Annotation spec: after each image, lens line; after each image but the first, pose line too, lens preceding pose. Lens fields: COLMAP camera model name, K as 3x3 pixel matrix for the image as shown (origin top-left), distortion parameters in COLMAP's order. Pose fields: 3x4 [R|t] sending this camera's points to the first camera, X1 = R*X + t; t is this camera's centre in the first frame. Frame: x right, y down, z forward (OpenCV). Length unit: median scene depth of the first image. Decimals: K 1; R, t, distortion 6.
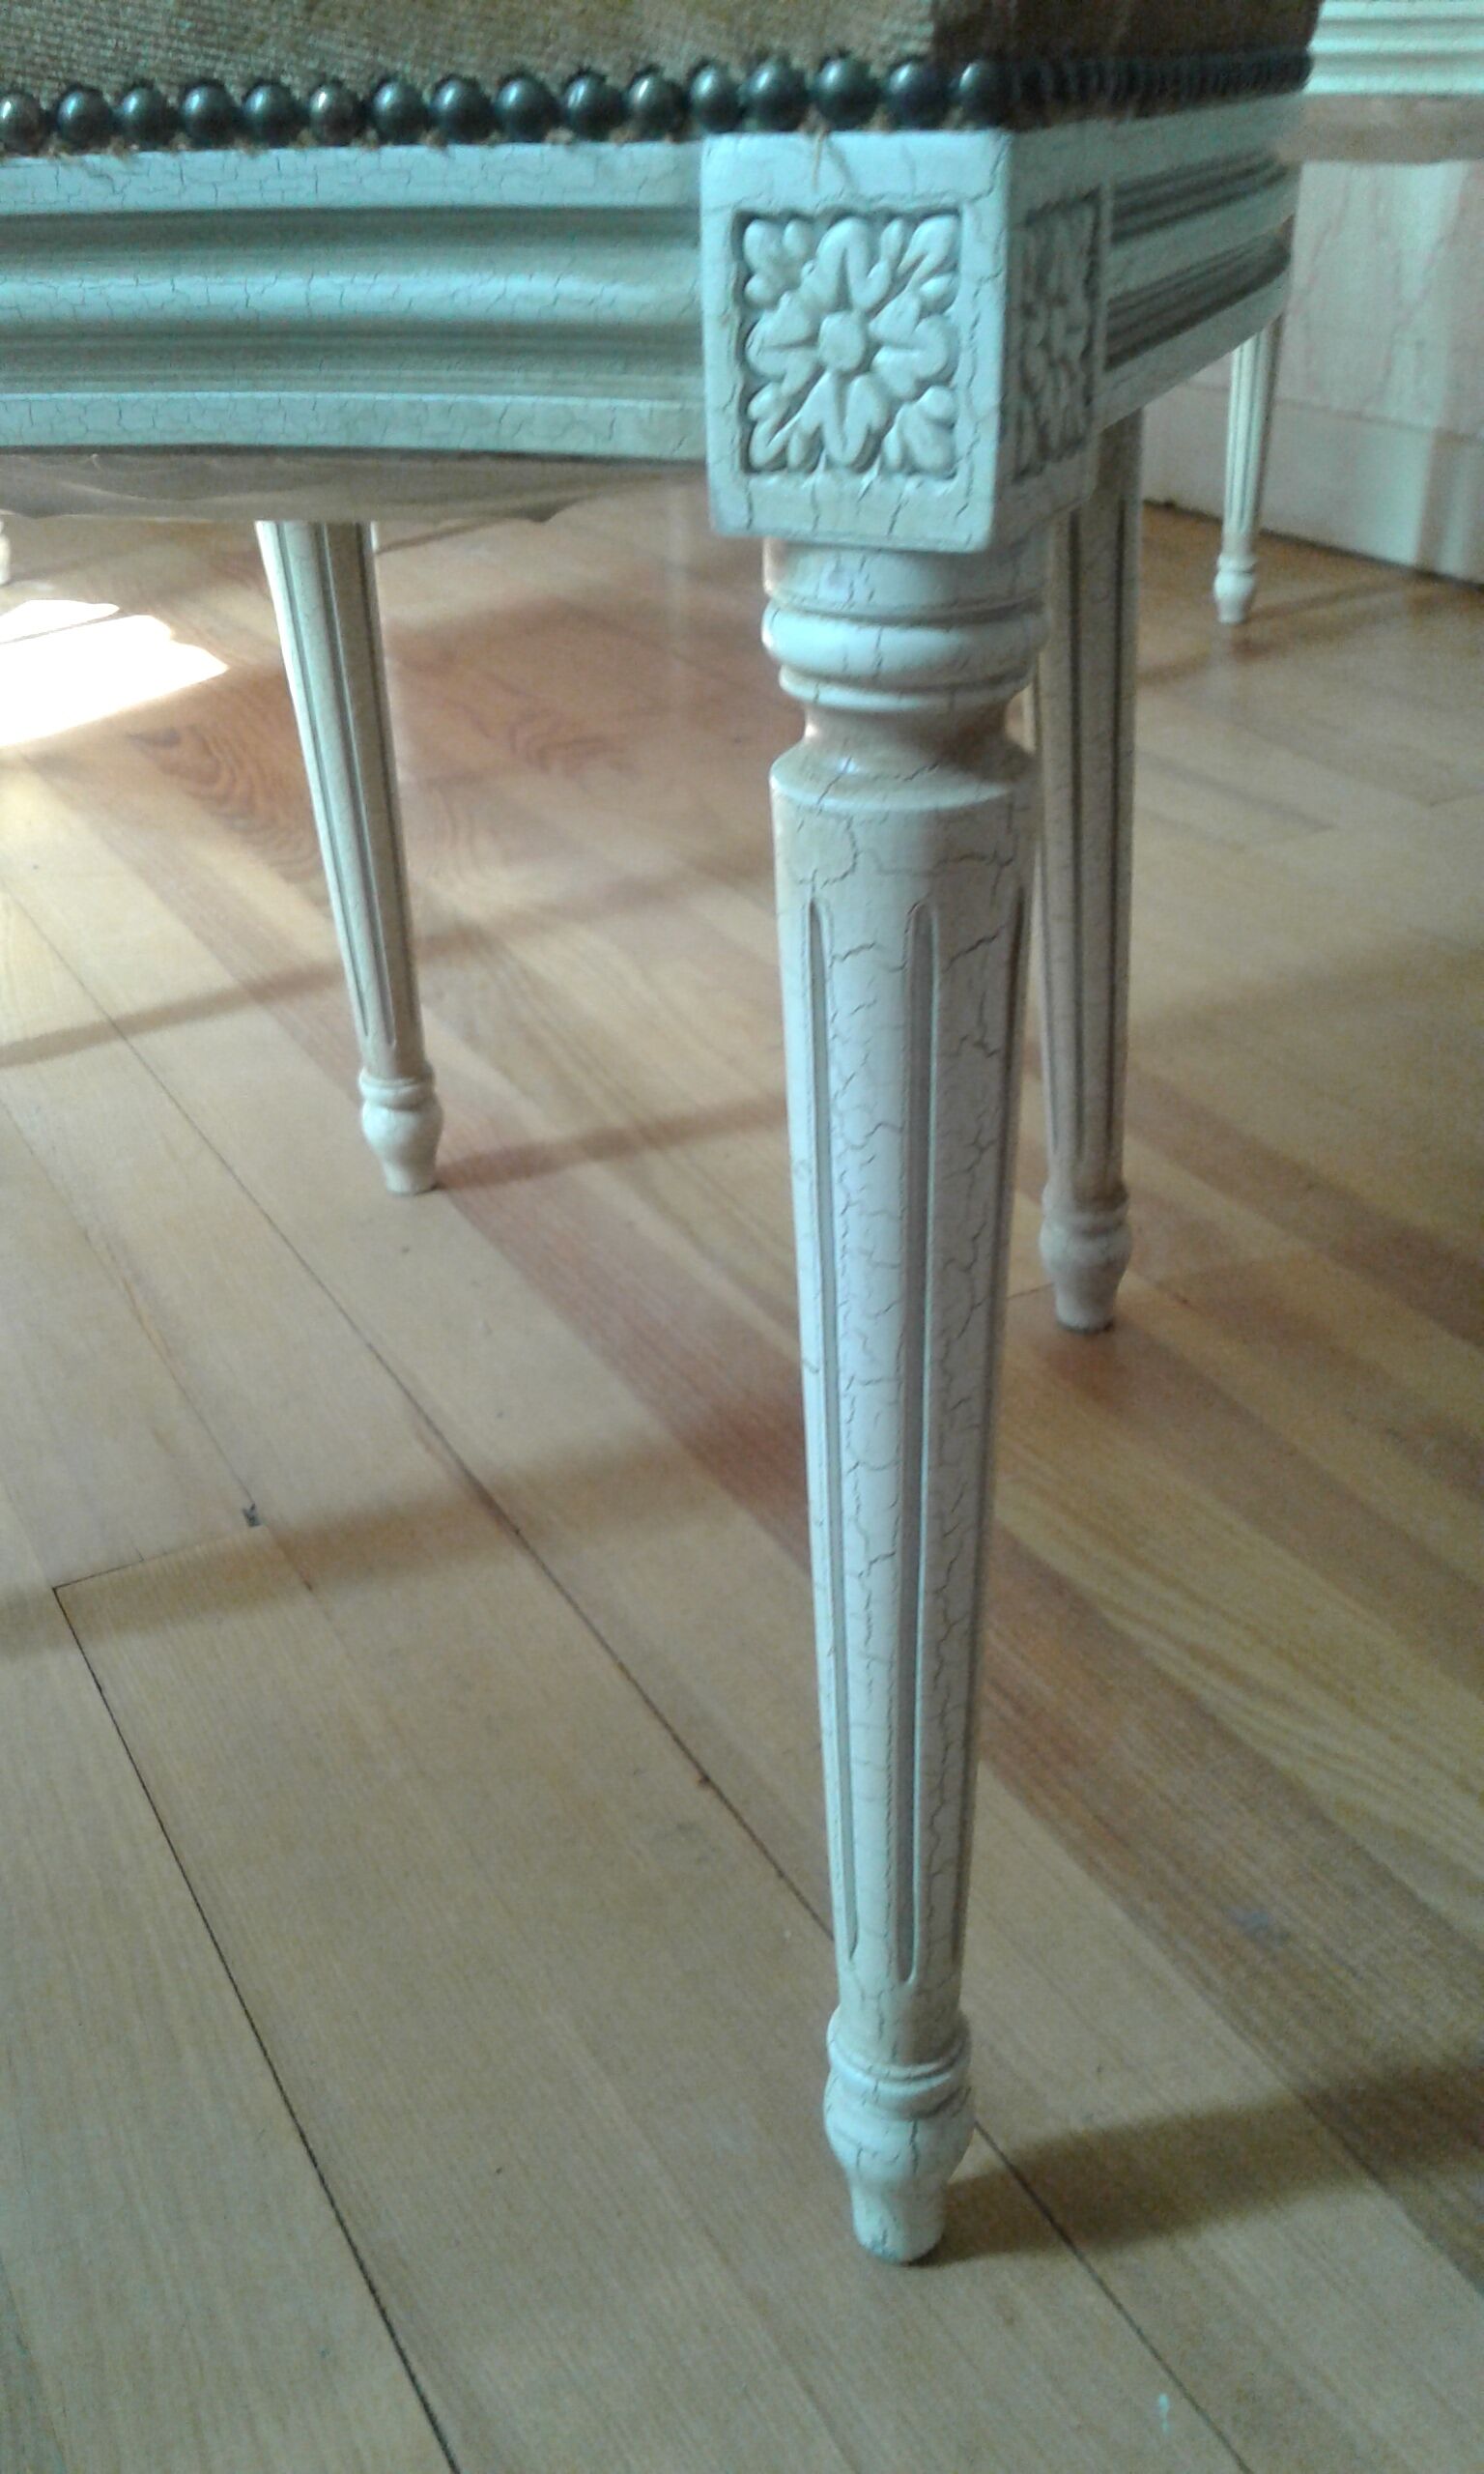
lens RADIAL K [[2223.9, 0, 749.9], [0, 2223.9, 1186.6], [0, 0, 1]] dist [0.034387, 0.000000]
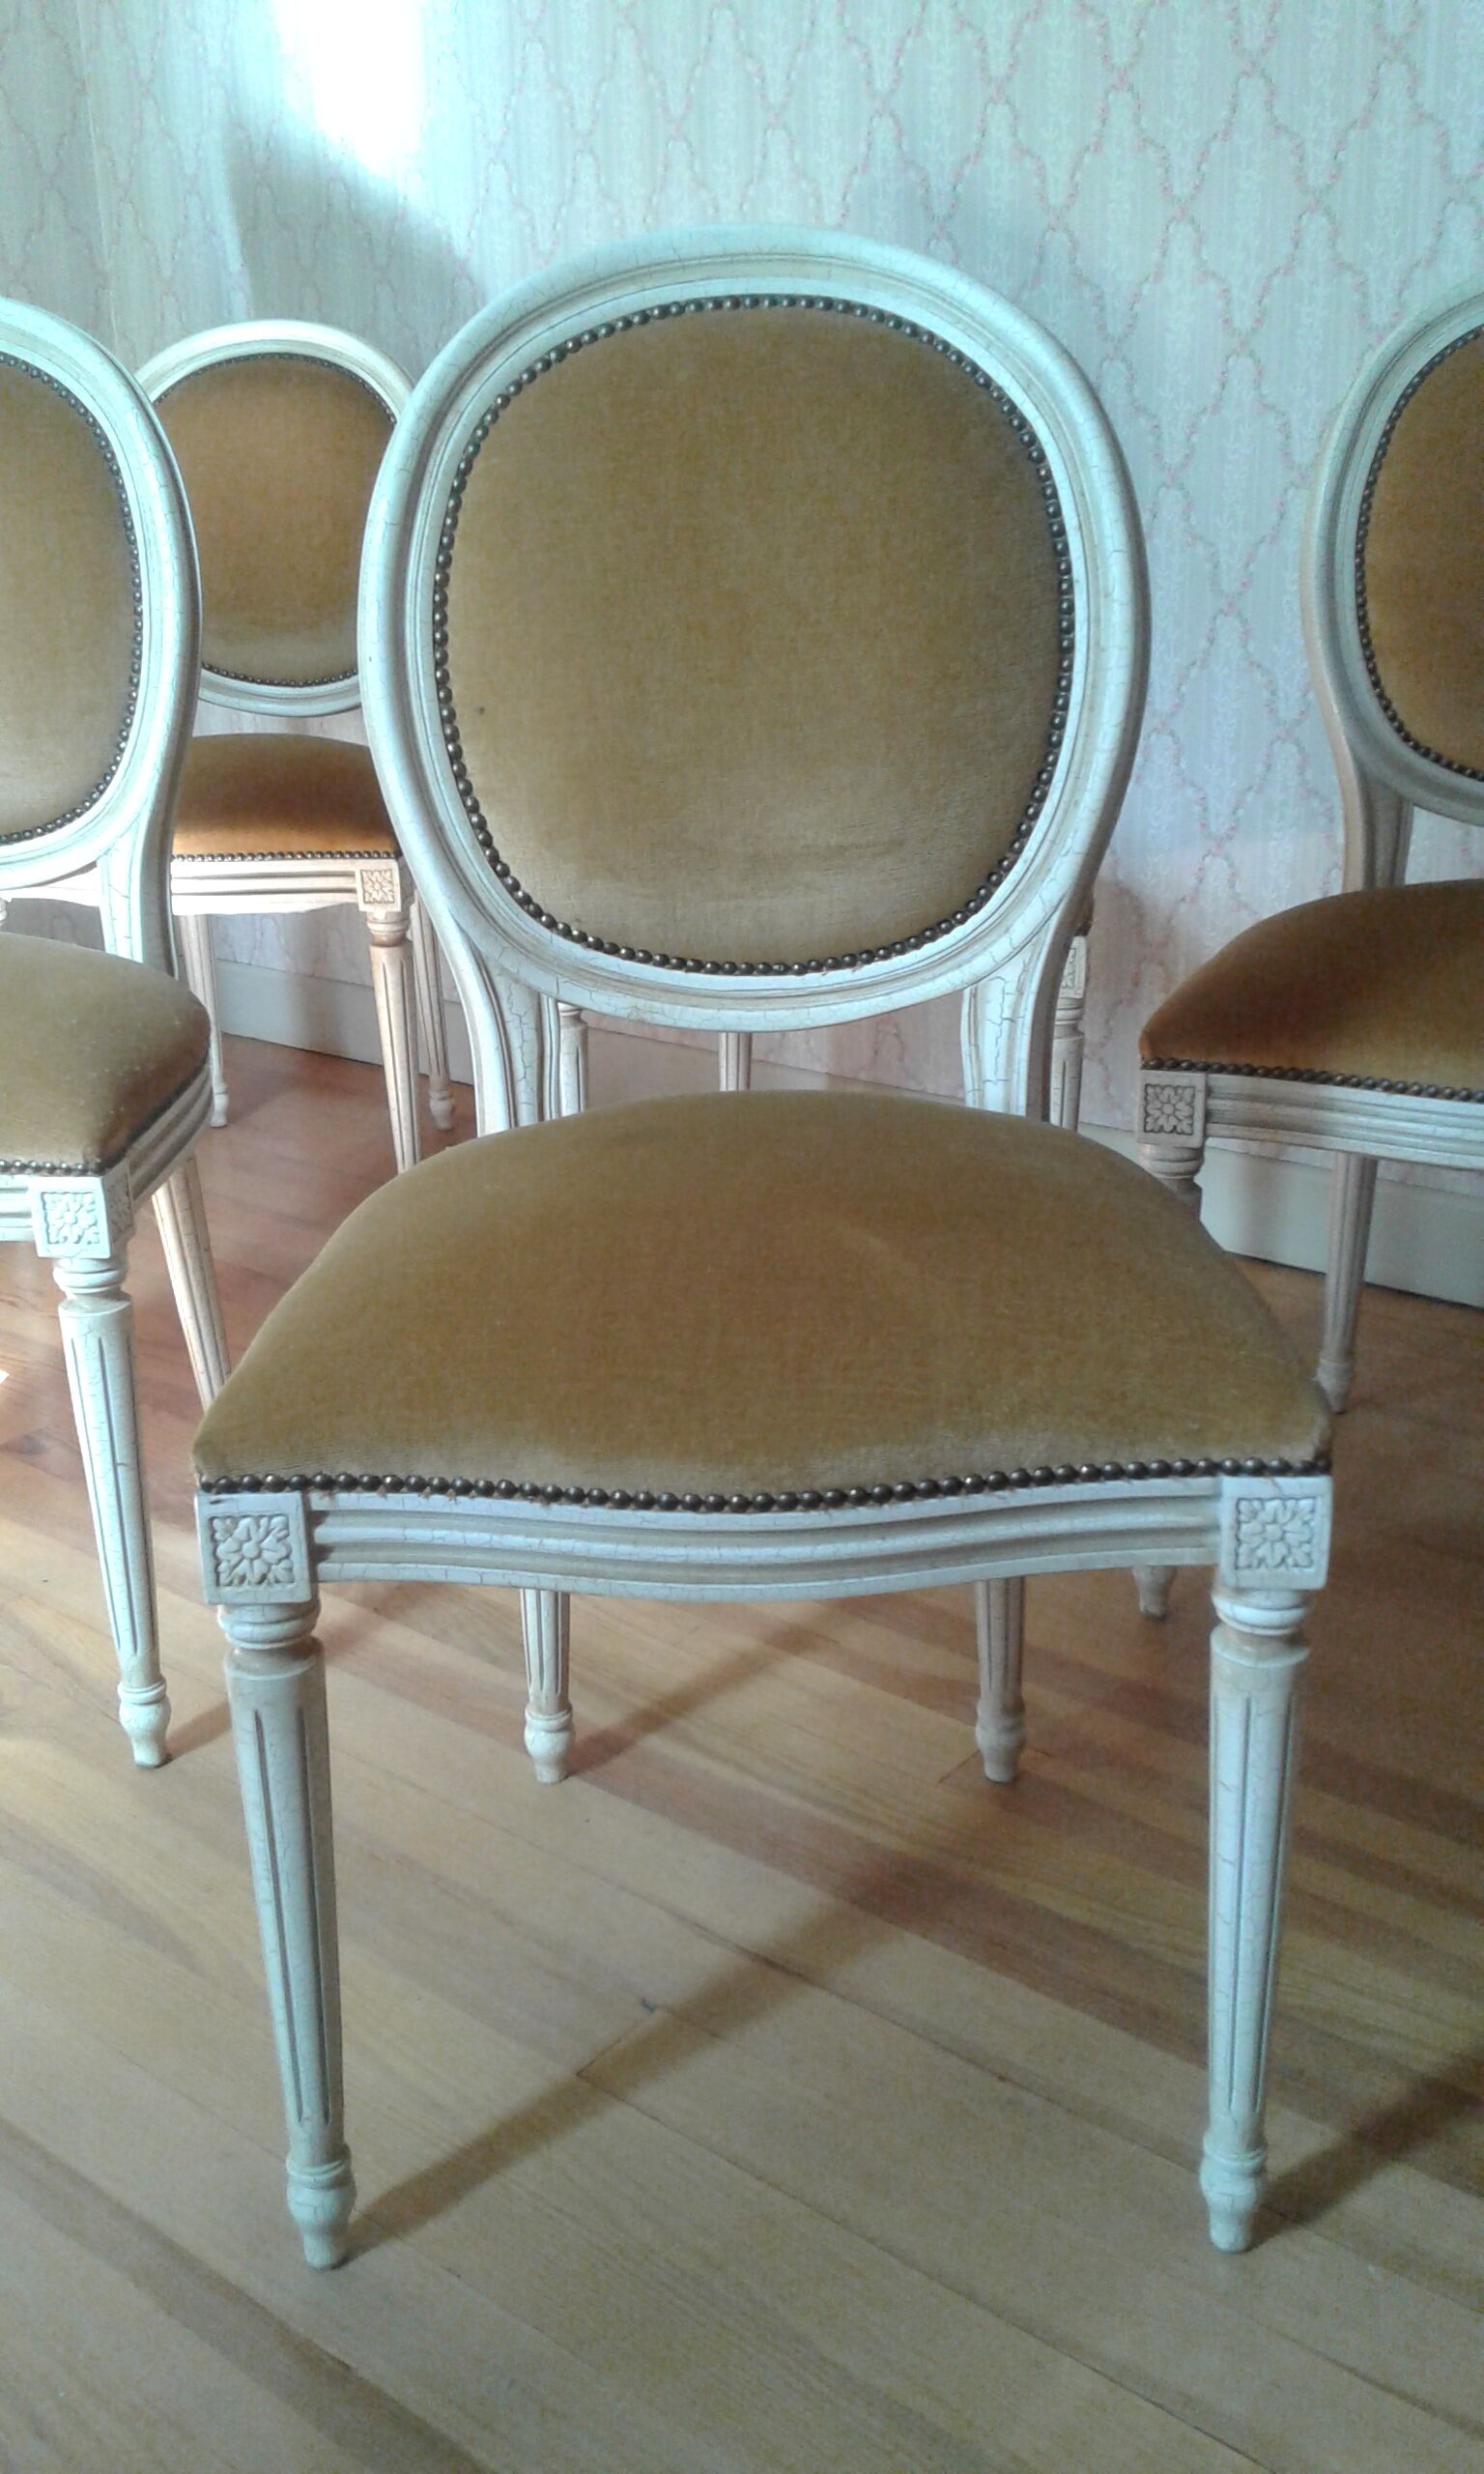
lens RADIAL K [[2223.9, 0, 676.9], [0, 2223.9, 1228.6], [0, 0, 1]] dist [0.034387, 0.000000]
pose [[0.927514, -0.128687, 0.350938, -0.790566], [0.175109, 0.979063, -0.103789, -0.275411], [-0.330235, 0.157718, 0.930629, -0.753745]]
